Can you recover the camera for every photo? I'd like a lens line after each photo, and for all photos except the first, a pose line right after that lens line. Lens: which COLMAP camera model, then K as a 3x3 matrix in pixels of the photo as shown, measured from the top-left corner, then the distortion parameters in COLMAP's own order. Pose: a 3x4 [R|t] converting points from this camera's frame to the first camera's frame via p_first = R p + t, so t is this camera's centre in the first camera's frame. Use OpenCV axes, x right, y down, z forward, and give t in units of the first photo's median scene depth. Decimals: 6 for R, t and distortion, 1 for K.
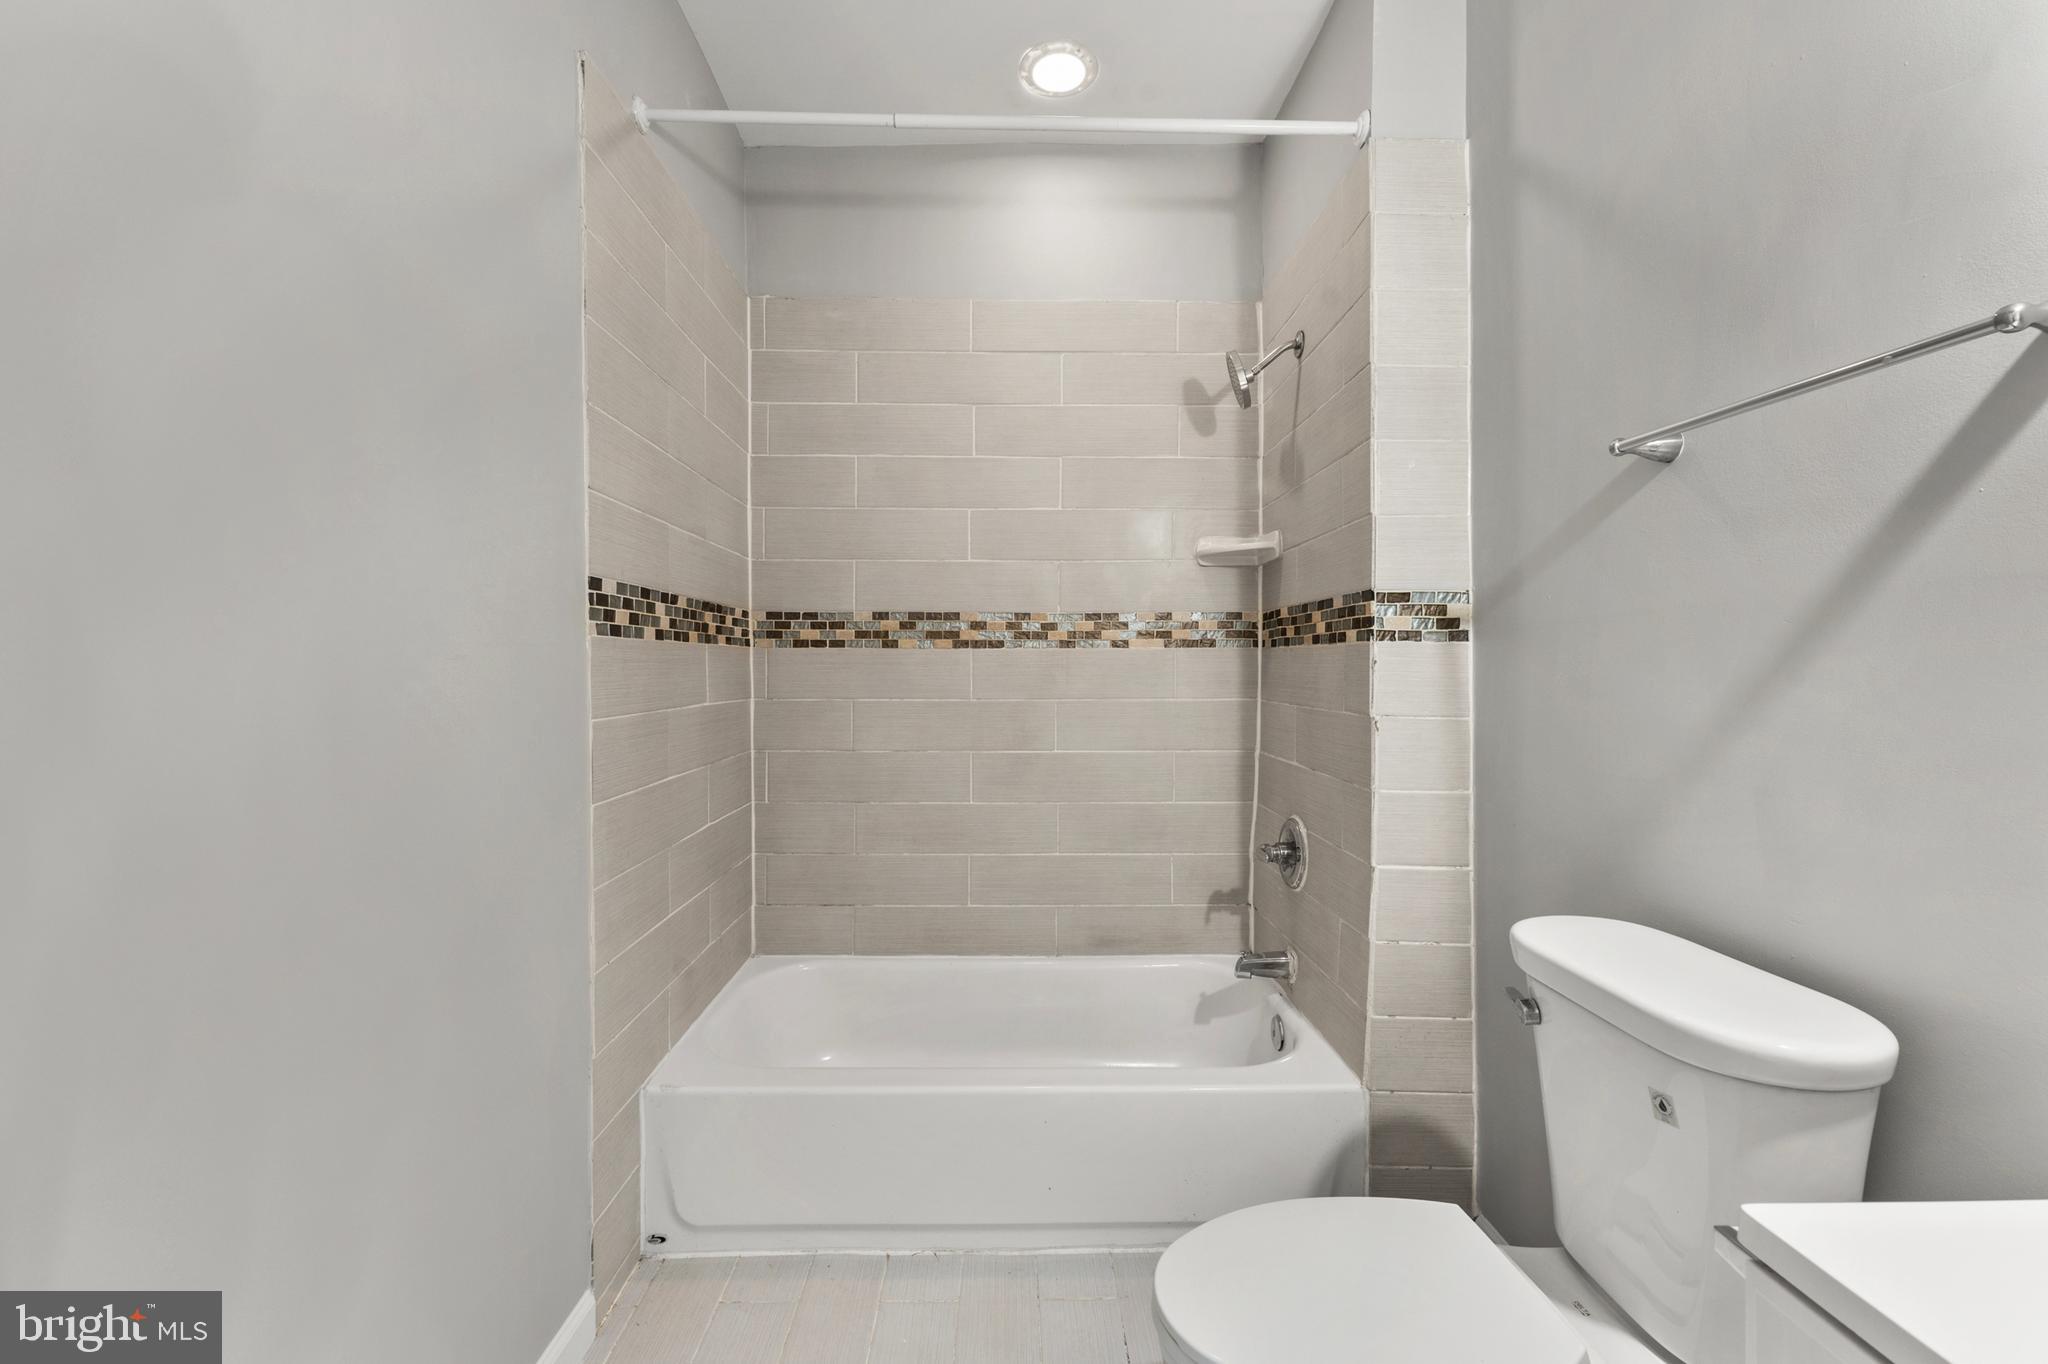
lens RADIAL K [[827.4, 0, 1010.6], [0, 827.4, 667.5], [0, 0, 1]] dist [0.001279, -0.000117]
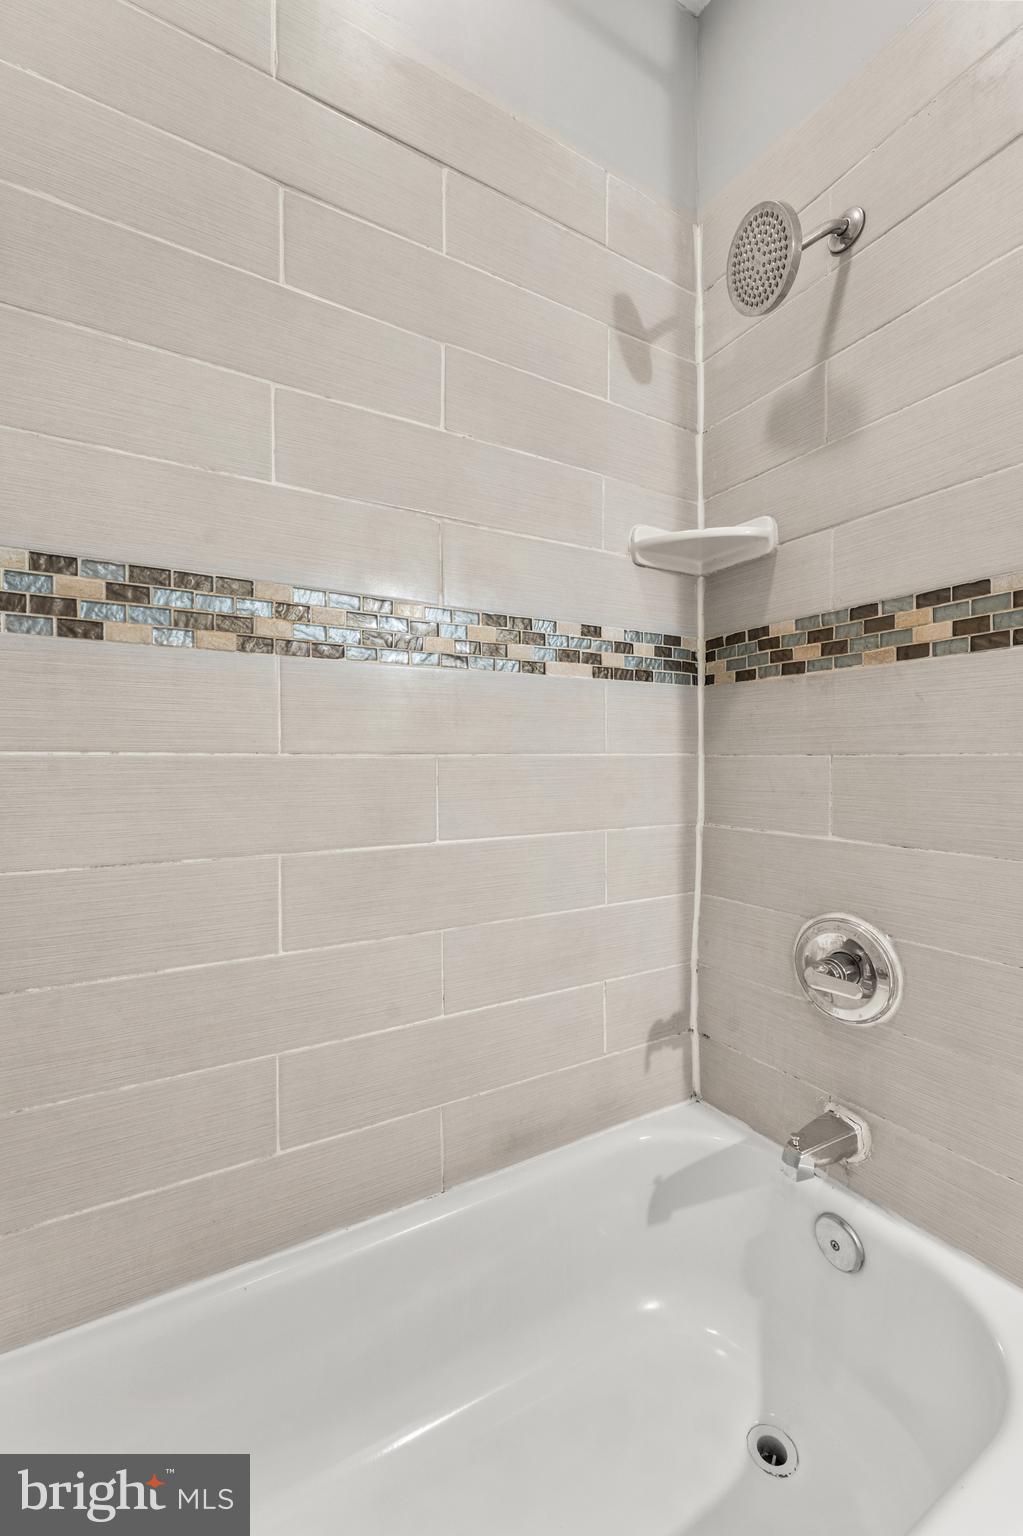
lens RADIAL K [[628.2, 0, 551.1], [0, 628.2, 764.7], [0, 0, 1]] dist [0.000860, 0.000045]
pose [[0.830651, -0.002884, 0.556786, -0.128347], [-0.000548, 0.999982, 0.005996, 0.044248], [-0.556793, -0.005286, 0.830634, 0.596716]]
